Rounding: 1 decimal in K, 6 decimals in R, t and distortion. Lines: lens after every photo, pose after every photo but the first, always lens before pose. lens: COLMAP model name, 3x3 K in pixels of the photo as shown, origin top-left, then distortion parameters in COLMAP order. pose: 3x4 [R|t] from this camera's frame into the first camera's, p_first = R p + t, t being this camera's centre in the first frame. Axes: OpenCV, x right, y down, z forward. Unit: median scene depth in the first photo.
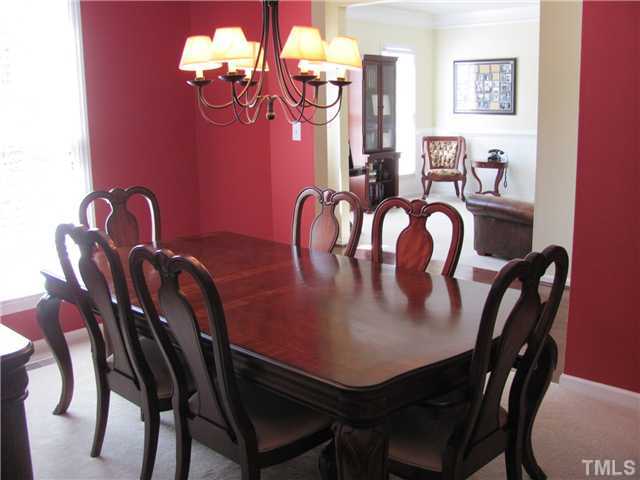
lens RADIAL K [[673.2, 0, 327.7], [0, 673.2, 238.9], [0, 0, 1]] dist [-0.225675, 0.280949]
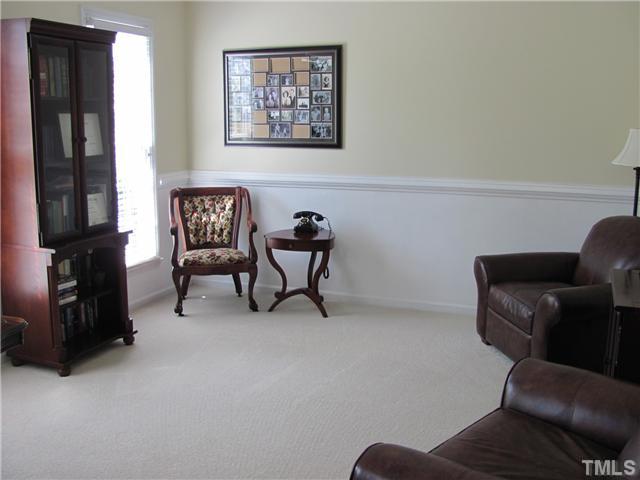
lens RADIAL K [[673.2, 0, 327.7], [0, 673.2, 238.9], [0, 0, 1]] dist [-0.225675, 0.280949]
pose [[0.928744, -0.047535, 0.367662, 0.063494], [0.056837, 0.998278, -0.014508, -0.102754], [-0.366340, 0.034370, 0.929846, 0.474021]]
